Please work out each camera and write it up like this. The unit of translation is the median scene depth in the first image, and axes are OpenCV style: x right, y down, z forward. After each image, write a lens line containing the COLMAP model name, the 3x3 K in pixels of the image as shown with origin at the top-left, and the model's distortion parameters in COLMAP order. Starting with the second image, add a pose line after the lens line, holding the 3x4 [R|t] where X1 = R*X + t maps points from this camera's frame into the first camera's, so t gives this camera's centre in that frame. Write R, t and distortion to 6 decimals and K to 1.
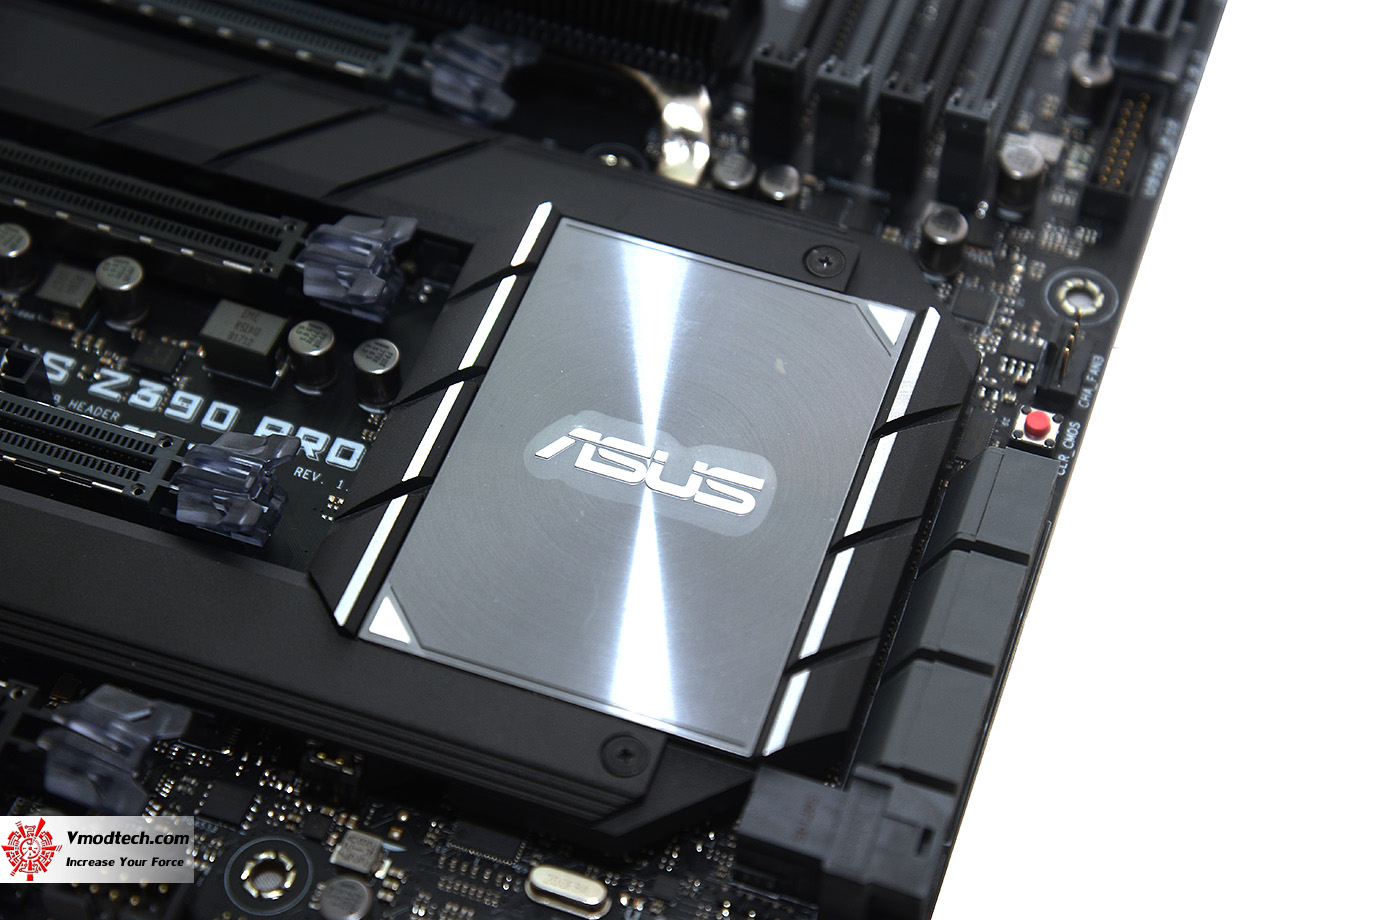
lens RADIAL K [[2668.1, 0, 681.6], [0, 2668.1, 461.2], [0, 0, 1]] dist [0.353530, 0.000000]
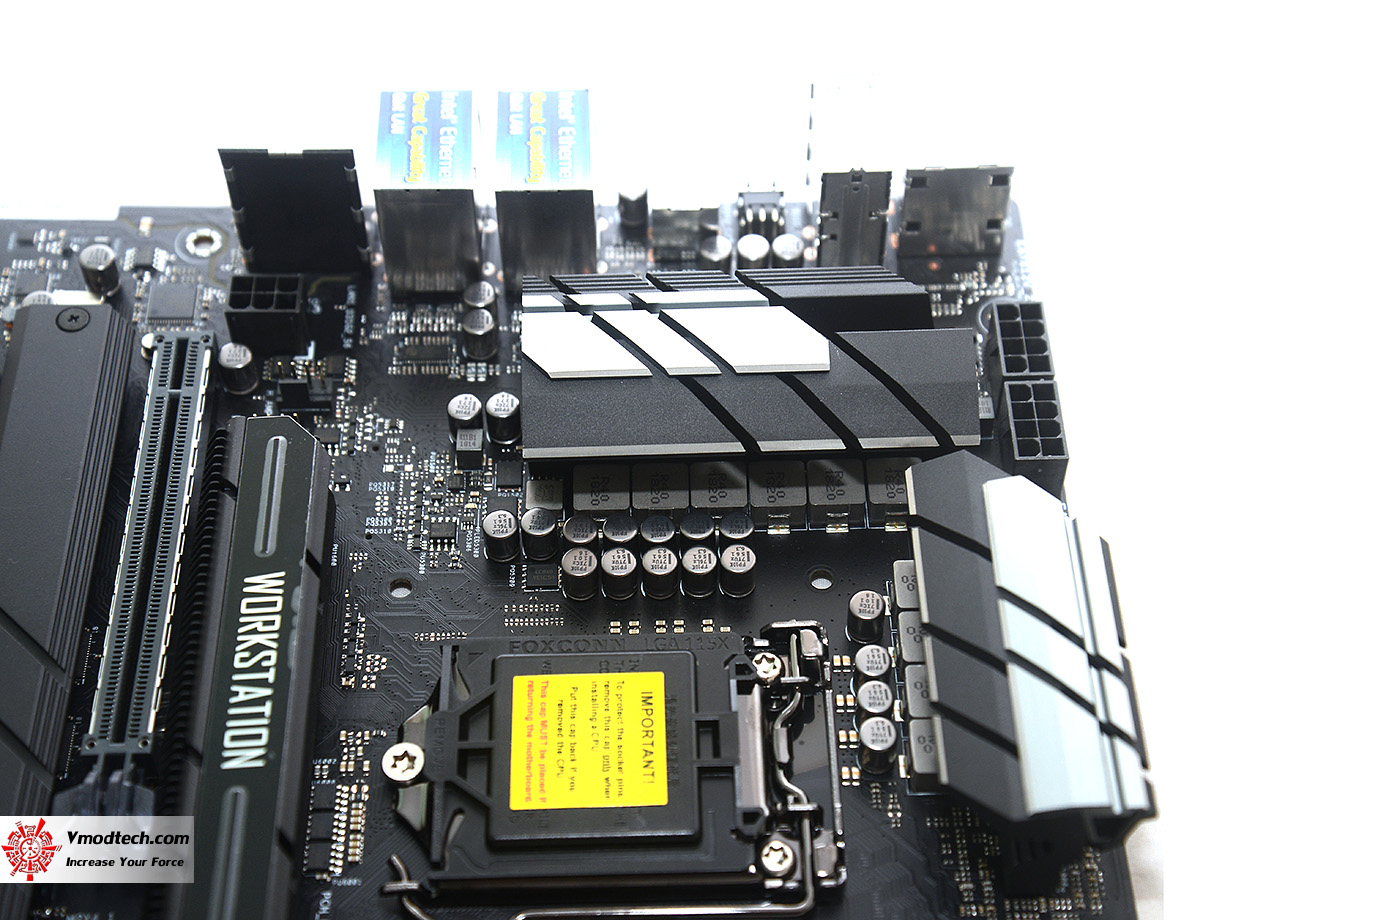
lens RADIAL K [[2143.9, 0, 686.3], [0, 2143.9, 450.3], [0, 0, 1]] dist [0.216457, 0.000000]
pose [[0.346589, 0.729615, -0.589524, 0.430061], [-0.755821, 0.589431, 0.285142, -0.688841], [0.555527, 0.346747, 0.755748, 0.454593]]
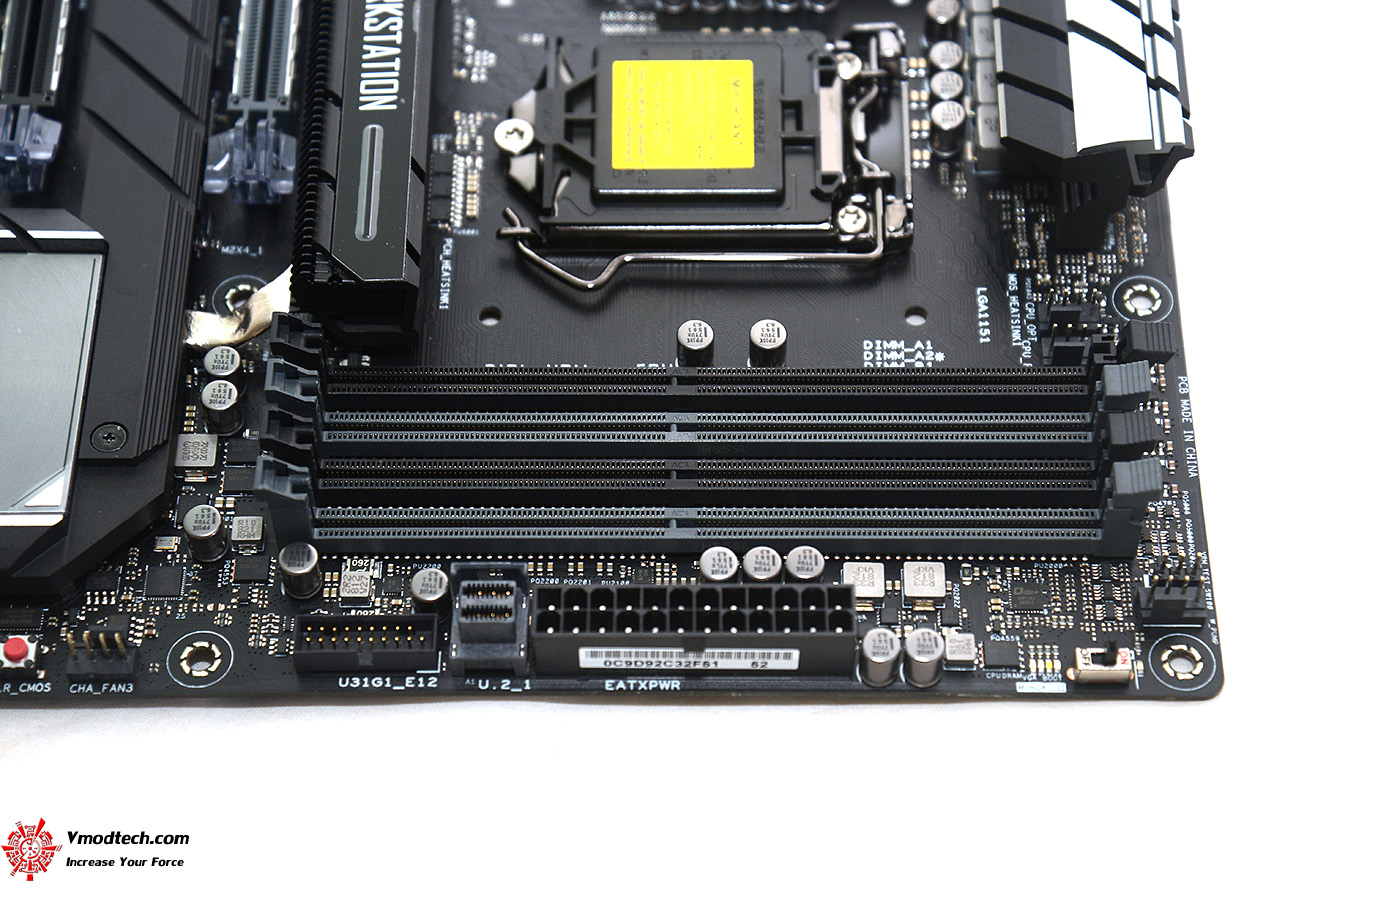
lens RADIAL K [[2668.1, 0, 685.3], [0, 2668.1, 465.7], [0, 0, 1]] dist [0.353530, 0.000000]
pose [[0.318316, 0.775866, -0.544708, 0.786156], [-0.758814, 0.552947, 0.344166, -0.664714], [0.568221, 0.303779, 0.764750, 0.252427]]
